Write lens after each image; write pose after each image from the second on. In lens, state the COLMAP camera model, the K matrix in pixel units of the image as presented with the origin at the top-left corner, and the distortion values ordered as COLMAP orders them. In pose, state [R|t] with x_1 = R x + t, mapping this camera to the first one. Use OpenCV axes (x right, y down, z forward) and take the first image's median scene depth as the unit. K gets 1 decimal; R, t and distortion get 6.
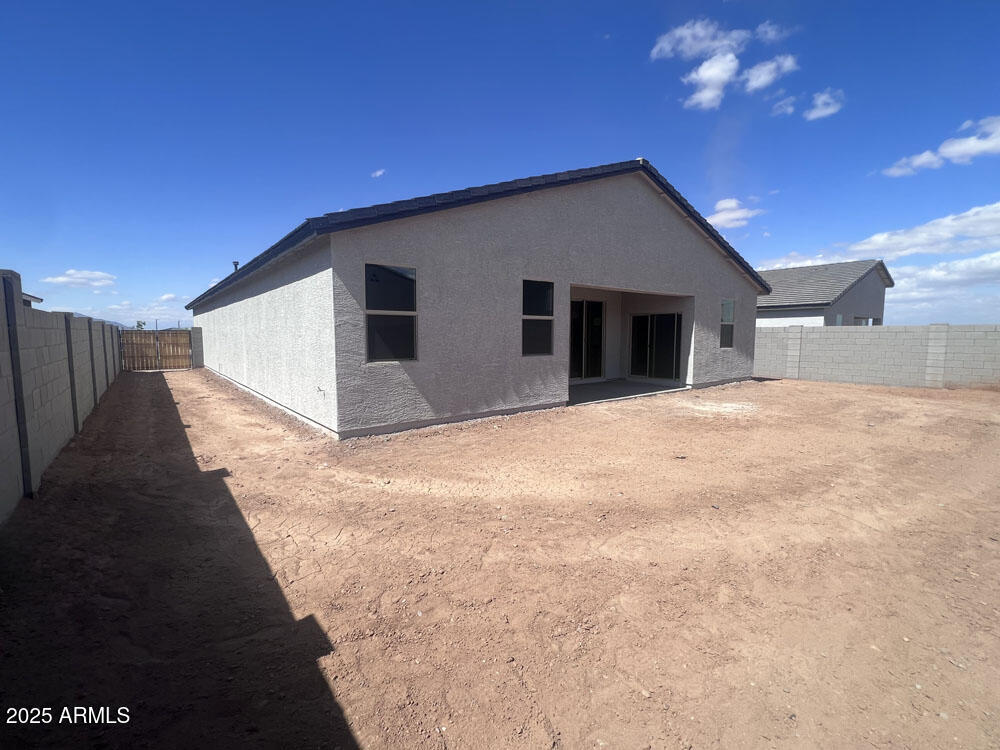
lens RADIAL K [[430.1, 0, 504.8], [0, 430.1, 374.7], [0, 0, 1]] dist [-0.001858, -0.000090]
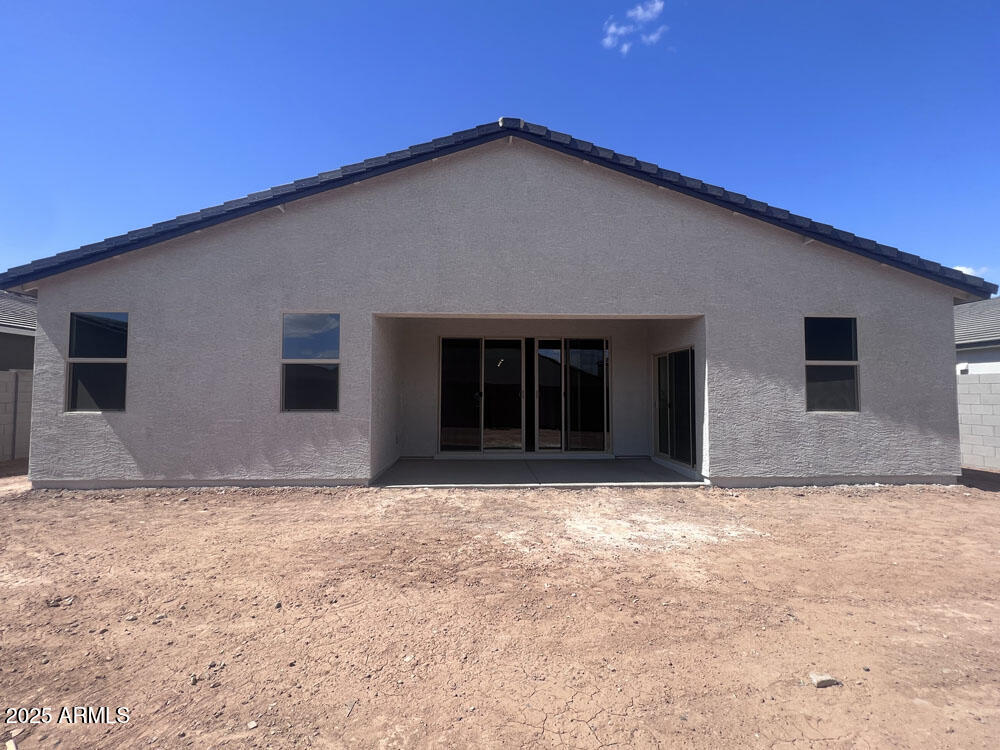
lens RADIAL K [[430.1, 0, 499.6], [0, 430.1, 372.2], [0, 0, 1]] dist [-0.001858, -0.000090]
pose [[0.817248, -0.010632, -0.576188, 0.778473], [-0.058469, 0.993141, -0.101257, -0.056850], [0.573312, 0.116441, 0.811021, 0.576399]]
